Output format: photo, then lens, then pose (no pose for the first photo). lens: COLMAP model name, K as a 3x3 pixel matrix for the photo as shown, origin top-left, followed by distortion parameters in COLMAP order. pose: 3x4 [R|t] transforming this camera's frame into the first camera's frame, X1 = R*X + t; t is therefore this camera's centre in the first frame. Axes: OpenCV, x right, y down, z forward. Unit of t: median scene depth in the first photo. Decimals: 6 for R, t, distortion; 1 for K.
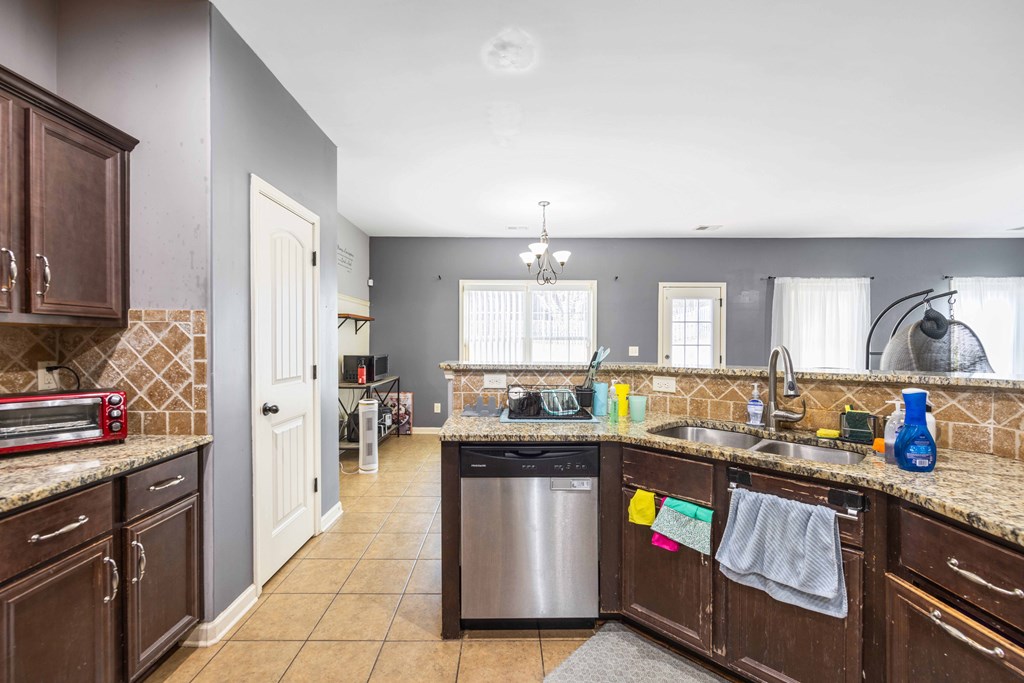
lens RADIAL K [[422.4, 0, 507.5], [0, 422.4, 346.8], [0, 0, 1]] dist [-0.004134, -0.000974]
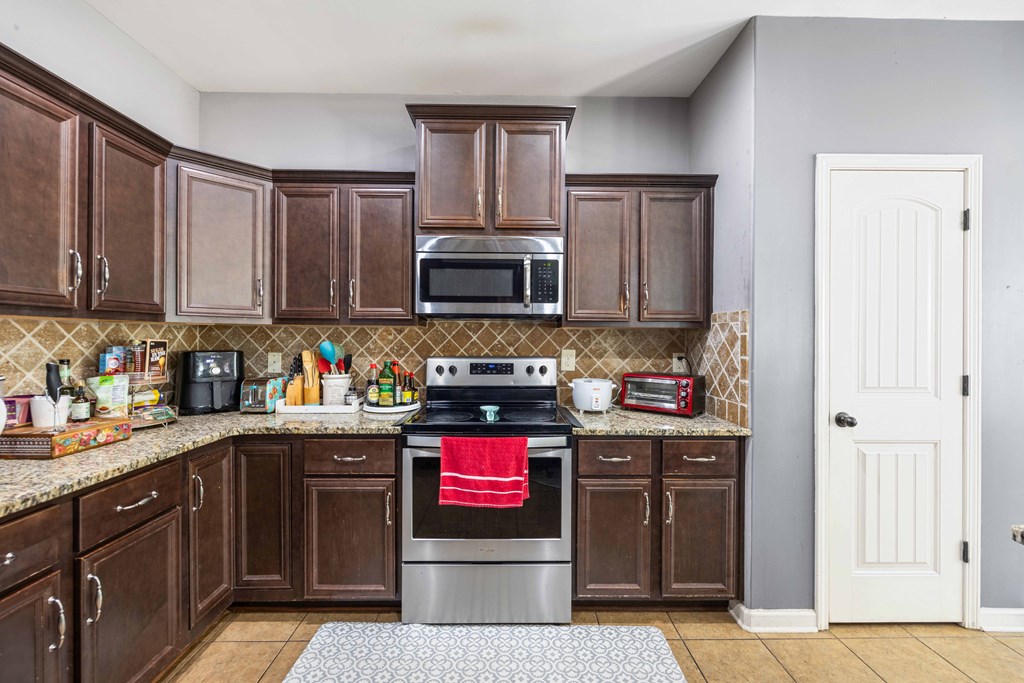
lens RADIAL K [[422.4, 0, 512.3], [0, 422.4, 337.9], [0, 0, 1]] dist [-0.004134, -0.000974]
pose [[0.003809, -0.000988, -0.999992, 0.341752], [-0.017624, 0.999844, -0.001055, -0.005549], [0.999837, 0.017628, 0.003791, 0.407120]]
